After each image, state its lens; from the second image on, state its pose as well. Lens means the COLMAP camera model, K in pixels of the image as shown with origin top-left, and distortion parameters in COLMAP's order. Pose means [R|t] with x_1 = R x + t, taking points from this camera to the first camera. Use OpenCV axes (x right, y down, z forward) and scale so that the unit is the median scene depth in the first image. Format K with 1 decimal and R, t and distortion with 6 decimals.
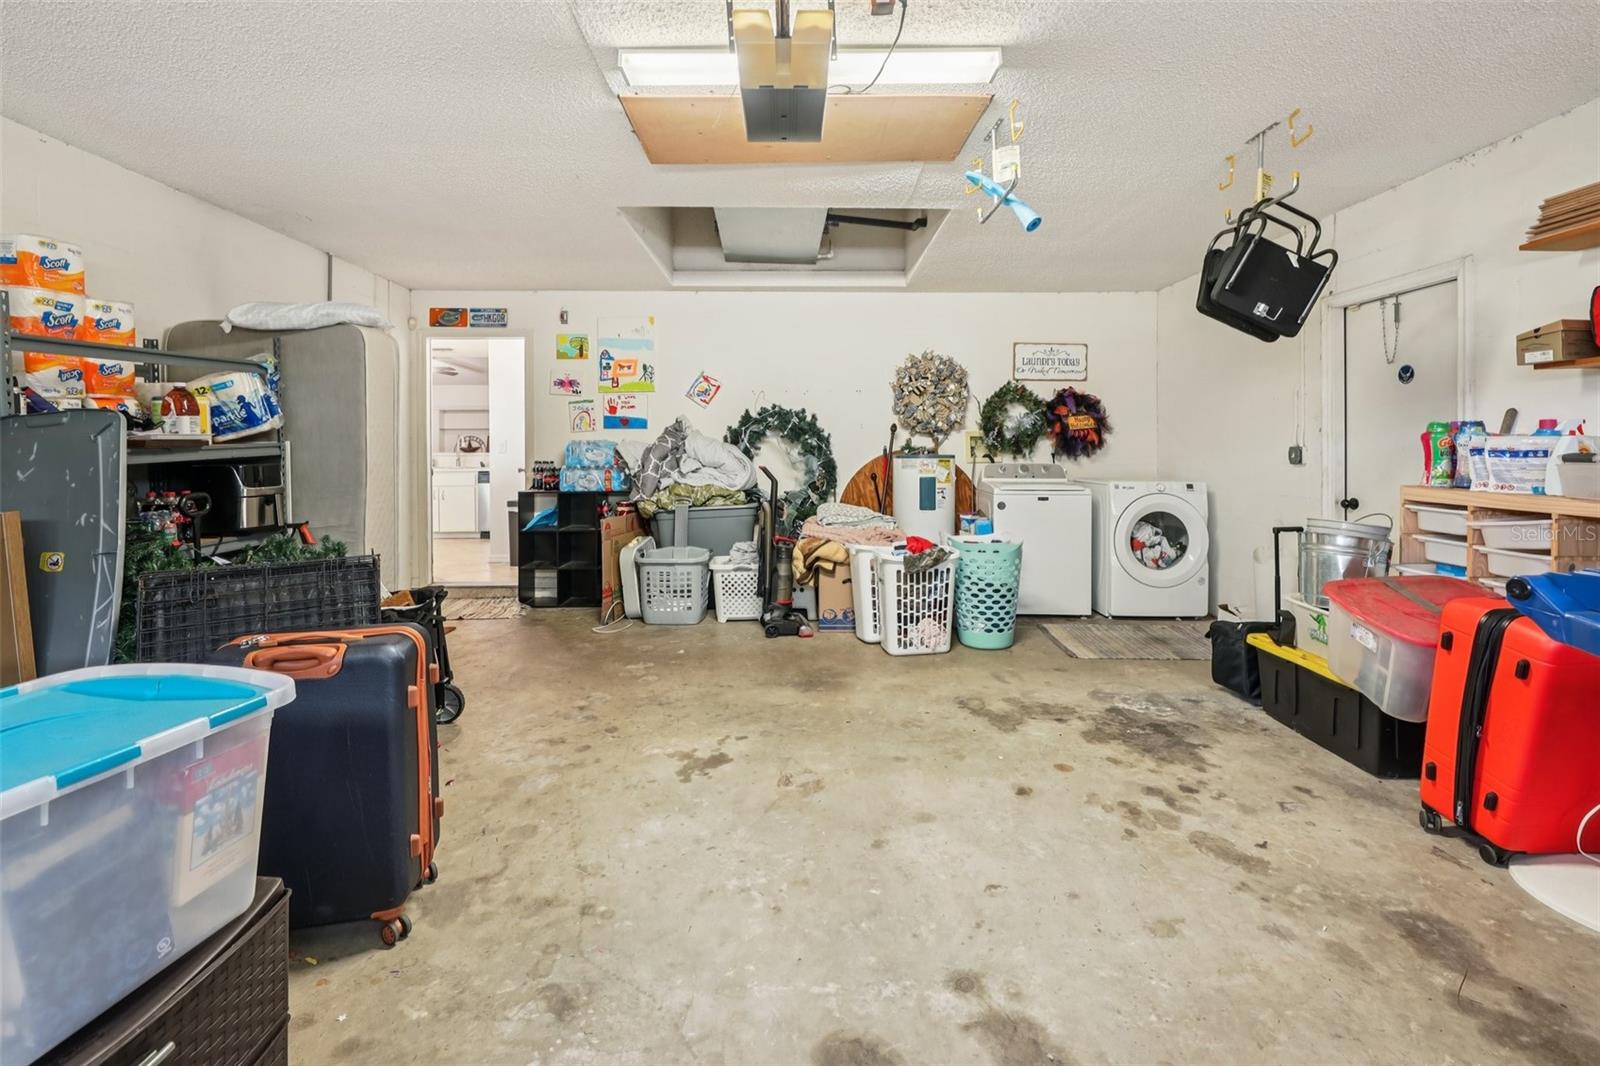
lens RADIAL K [[721.6, 0, 817.7], [0, 721.6, 541.6], [0, 0, 1]] dist [-0.000625, 0.000035]
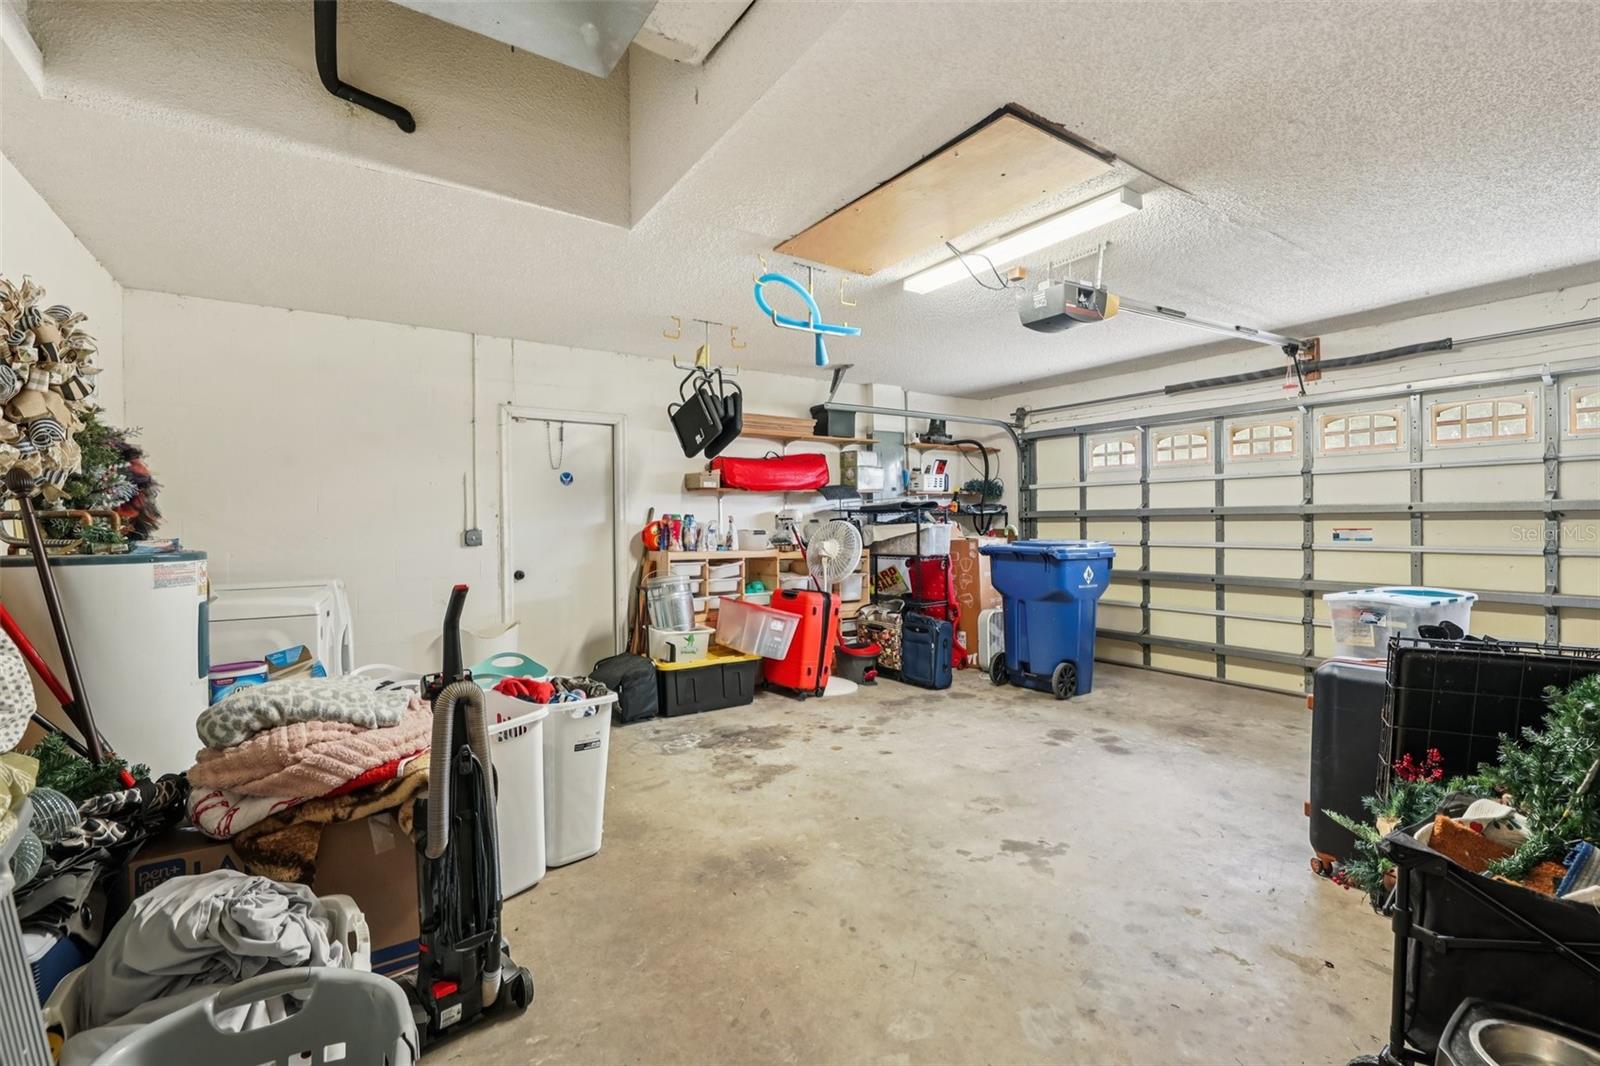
lens RADIAL K [[721.6, 0, 817.7], [0, 721.6, 541.6], [0, 0, 1]] dist [-0.000625, 0.000035]
pose [[-0.572003, -0.013050, 0.820147, -0.805160], [0.114302, 0.988850, 0.095453, -0.233170], [-0.812248, 0.148344, -0.564134, 1.765253]]
